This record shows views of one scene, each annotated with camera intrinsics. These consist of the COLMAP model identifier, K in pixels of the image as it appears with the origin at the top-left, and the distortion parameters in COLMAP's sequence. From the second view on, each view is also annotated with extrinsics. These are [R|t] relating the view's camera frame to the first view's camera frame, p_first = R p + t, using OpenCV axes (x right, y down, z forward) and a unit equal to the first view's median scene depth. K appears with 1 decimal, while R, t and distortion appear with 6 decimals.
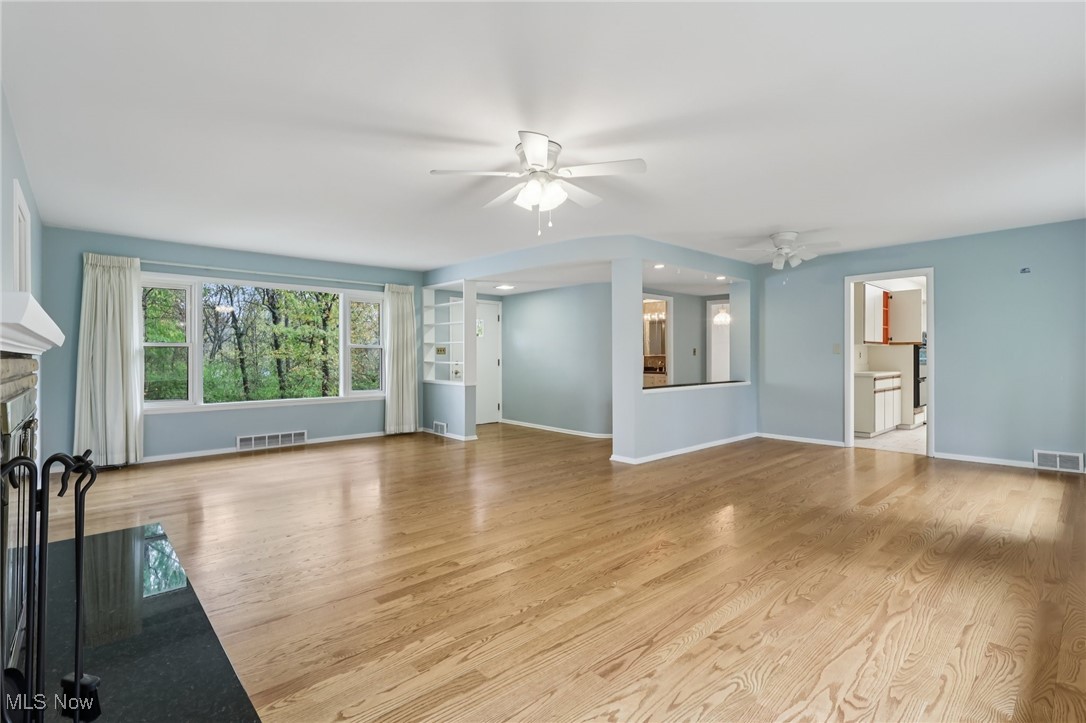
lens RADIAL K [[505.8, 0, 536.2], [0, 505.8, 358.7], [0, 0, 1]] dist [0.003178, 0.000184]
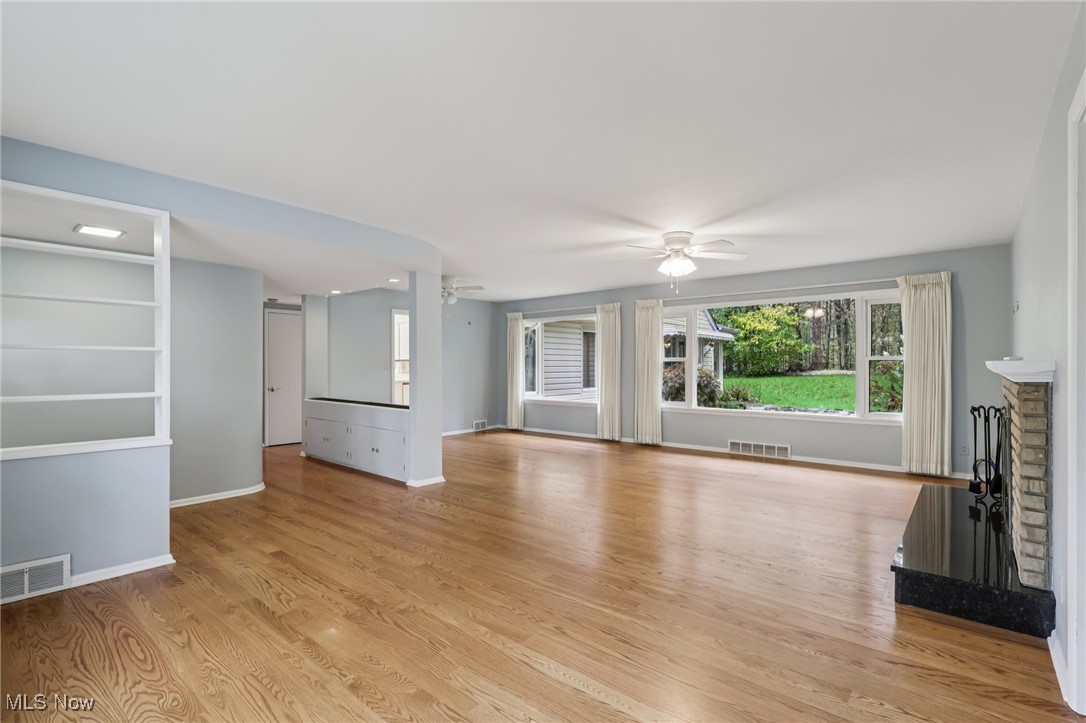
lens RADIAL K [[505.8, 0, 535.8], [0, 505.8, 361.5], [0, 0, 1]] dist [0.003178, 0.000184]
pose [[0.127521, -0.008347, -0.991801, 0.521374], [-0.011851, 0.999880, -0.009939, -0.005816], [0.991765, 0.013022, 0.127407, 0.456645]]
